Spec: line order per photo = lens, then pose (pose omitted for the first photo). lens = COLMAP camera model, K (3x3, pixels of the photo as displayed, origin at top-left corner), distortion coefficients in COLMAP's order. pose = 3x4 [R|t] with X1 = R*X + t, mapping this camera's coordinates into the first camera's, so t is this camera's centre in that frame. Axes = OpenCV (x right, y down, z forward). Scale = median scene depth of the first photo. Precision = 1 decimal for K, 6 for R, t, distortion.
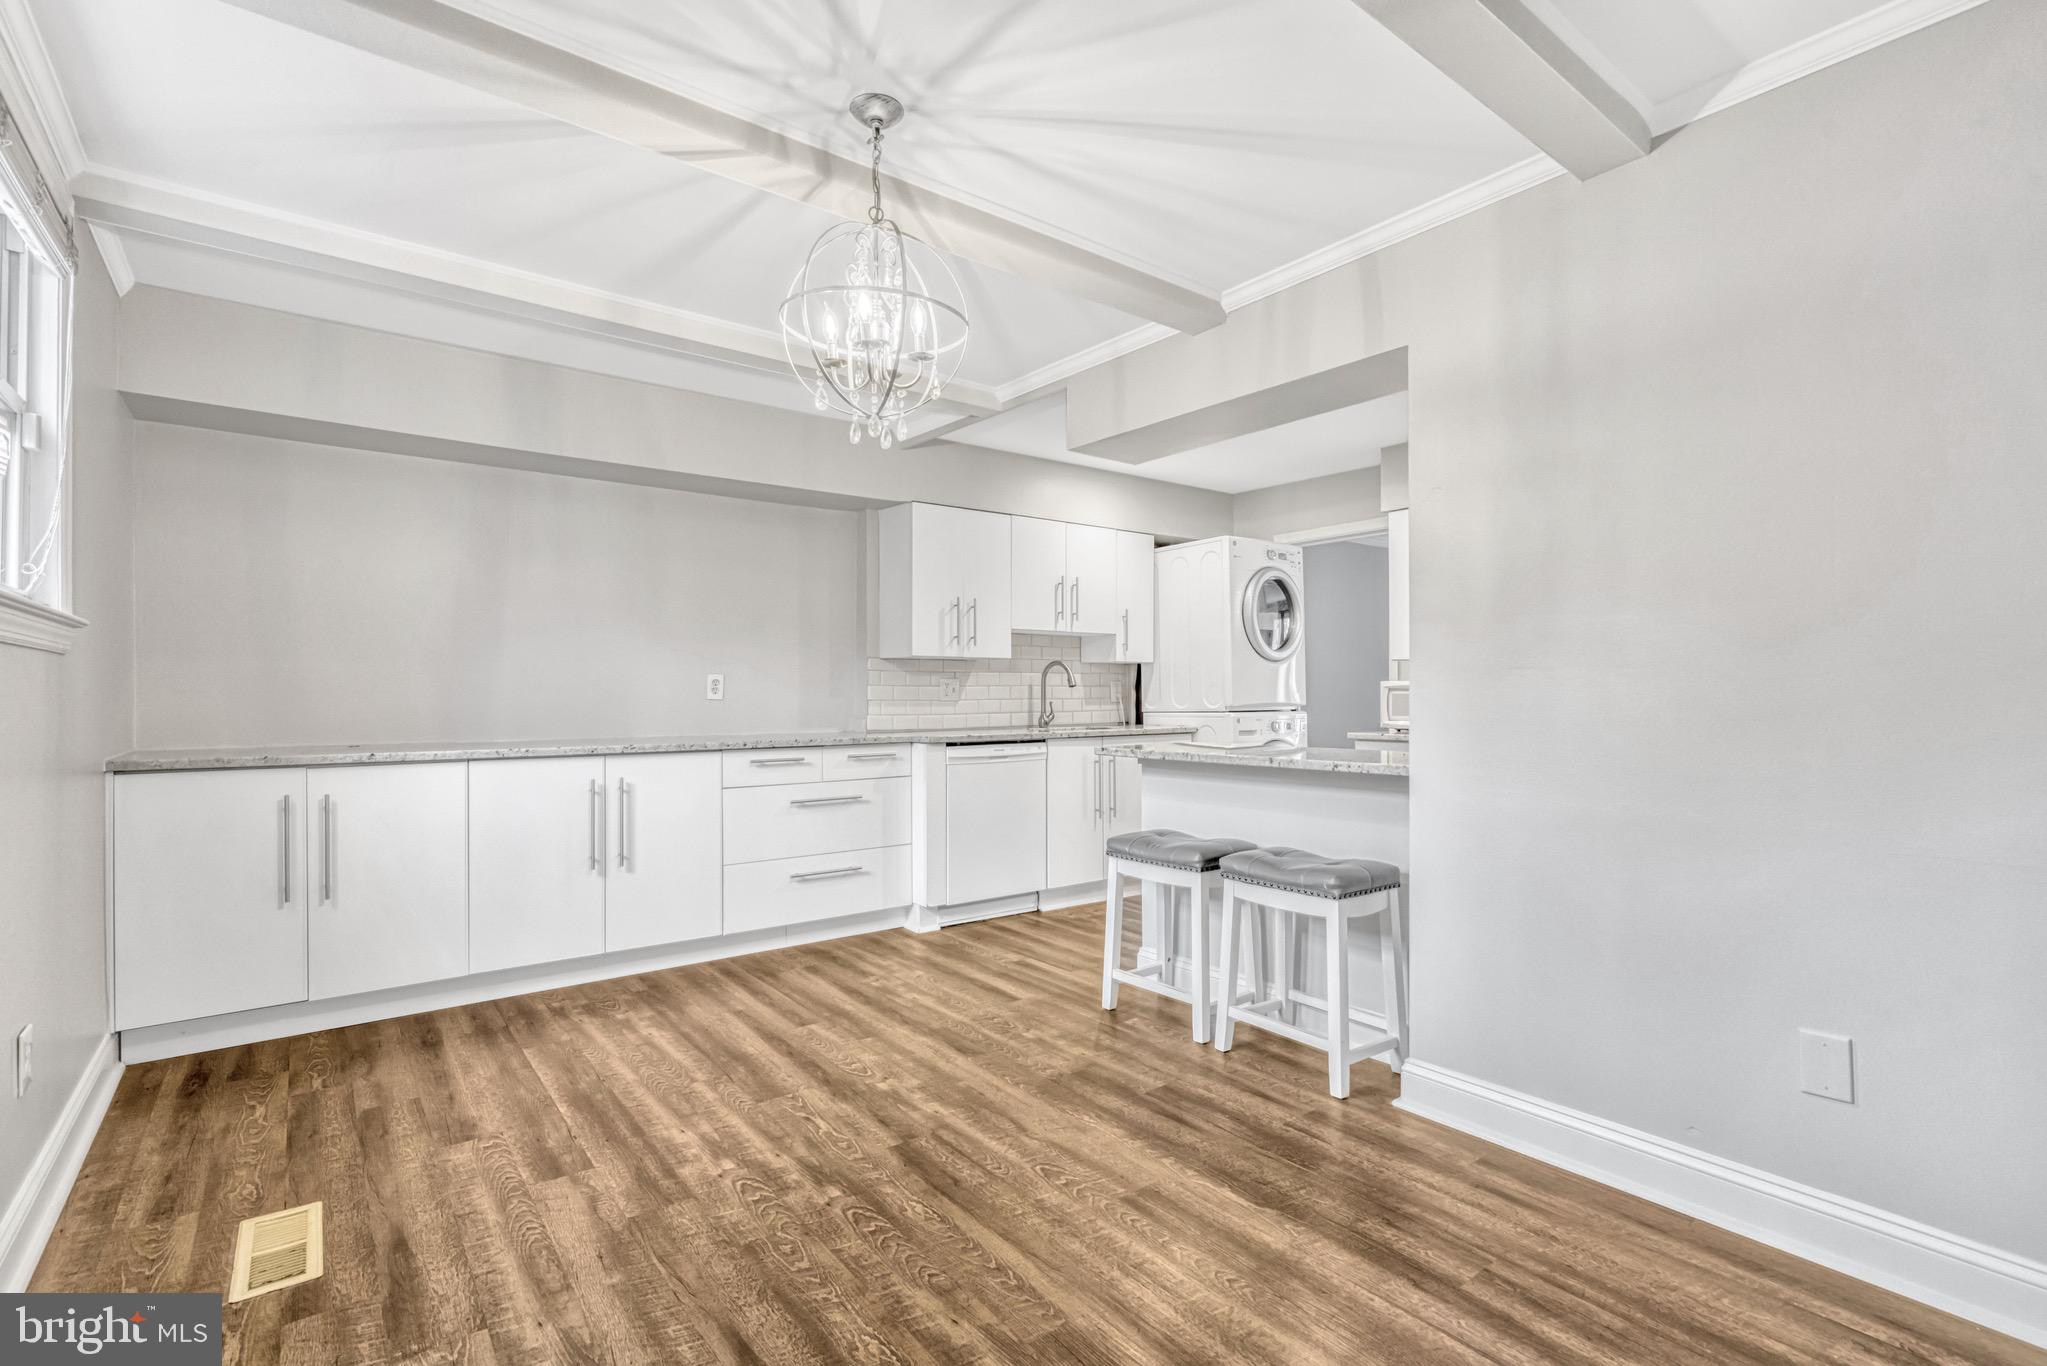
lens RADIAL K [[950.9, 0, 1024.5], [0, 950.9, 681.8], [0, 0, 1]] dist [-0.004300, 0.002213]
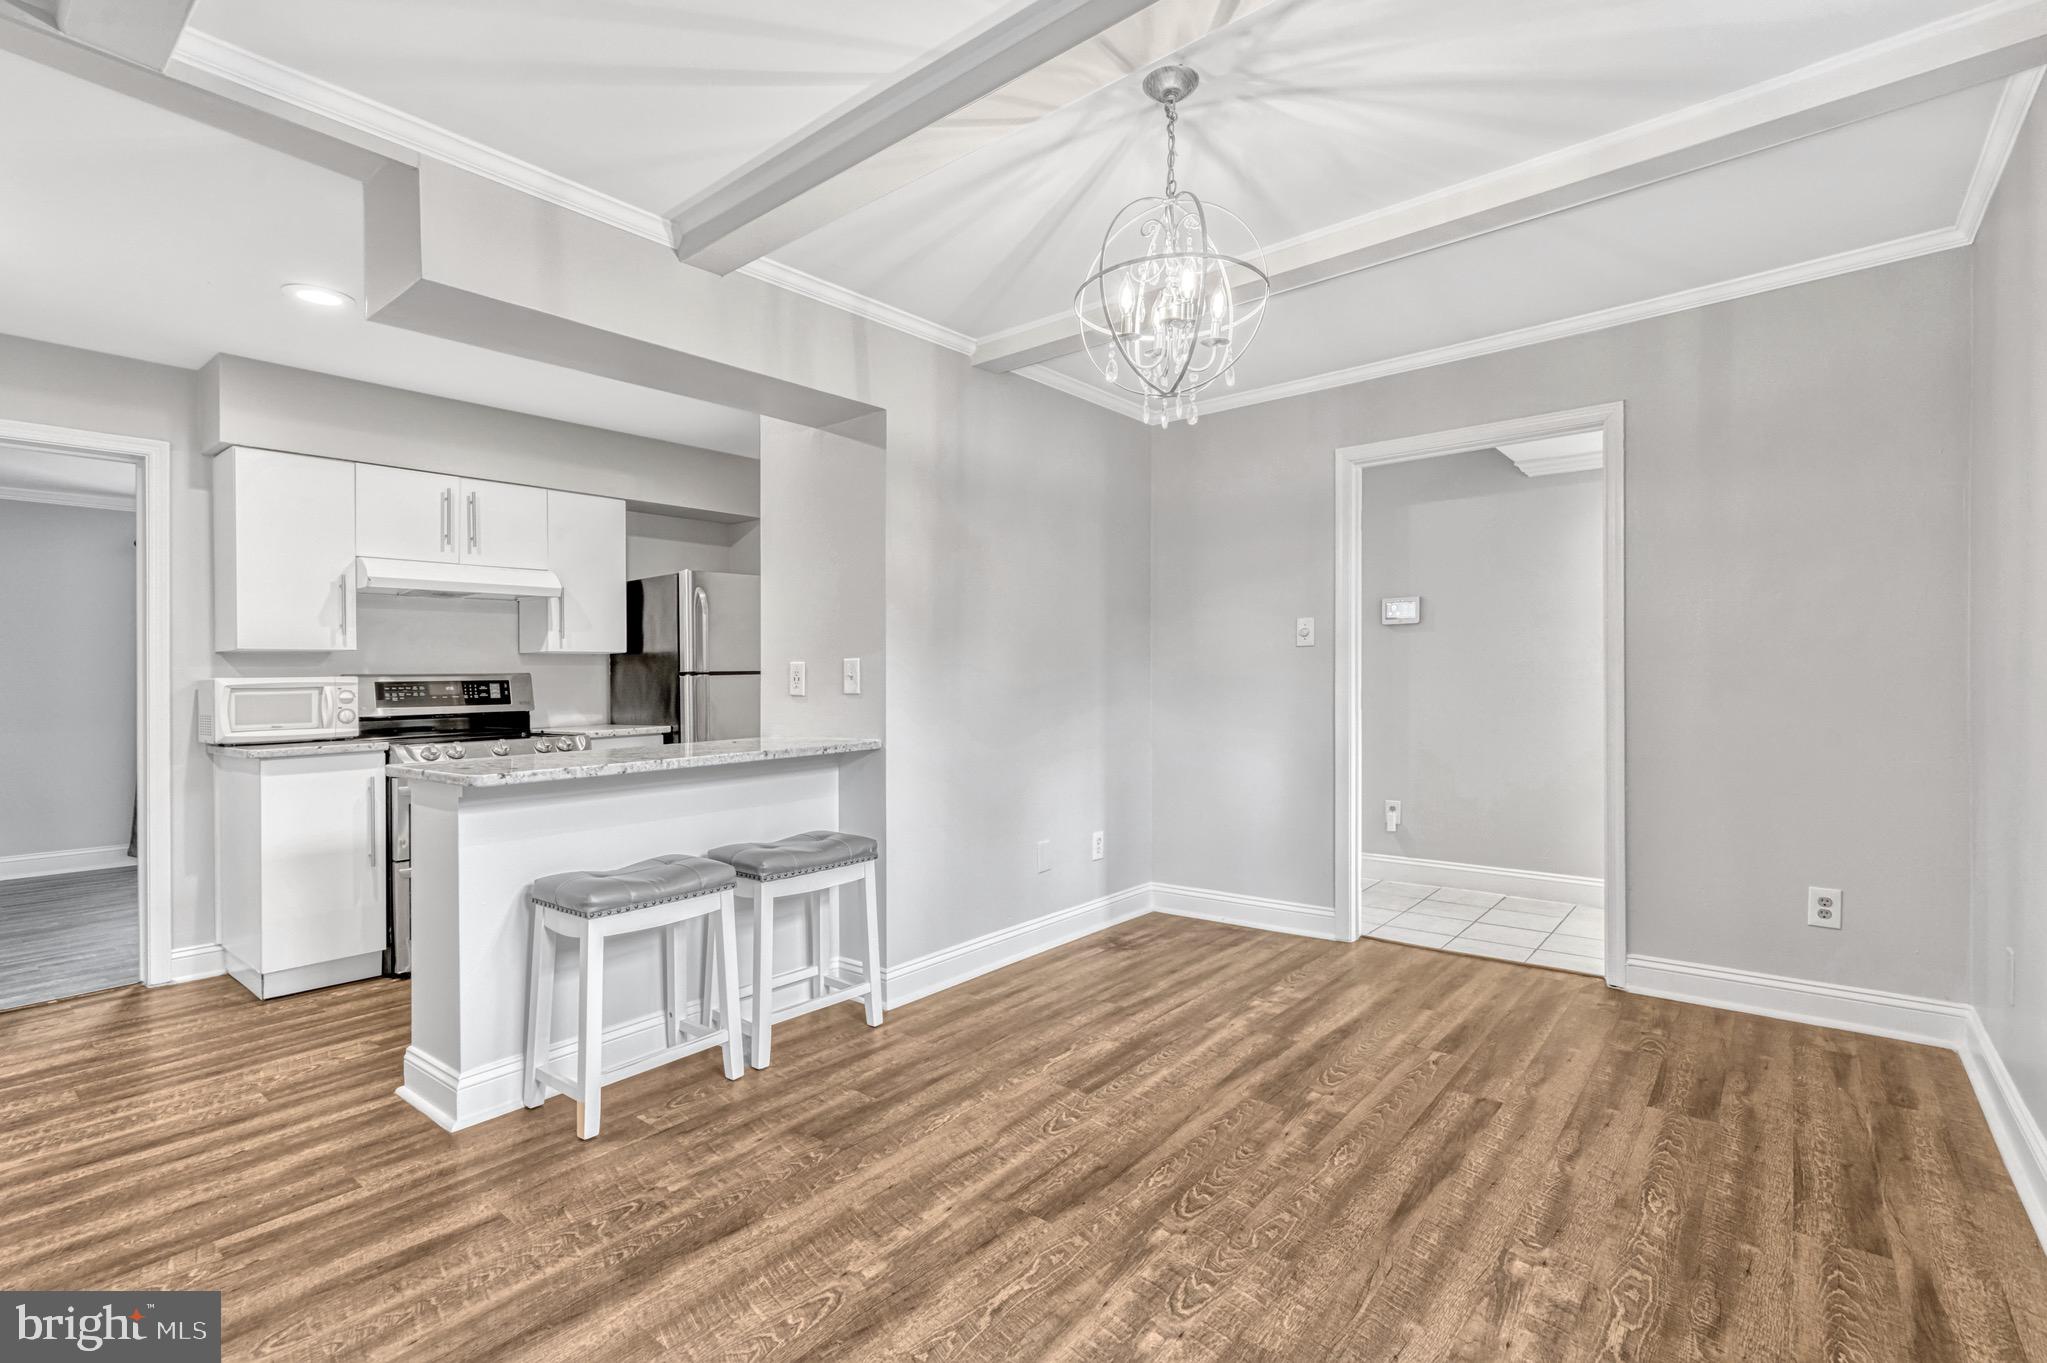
lens RADIAL K [[950.9, 0, 1010.6], [0, 950.9, 694.7], [0, 0, 1]] dist [-0.004300, 0.002213]
pose [[-0.230186, -0.005668, 0.973130, -0.753453], [0.004330, 0.999967, 0.006848, 0.016774], [-0.973137, 0.005790, -0.230154, 0.976077]]
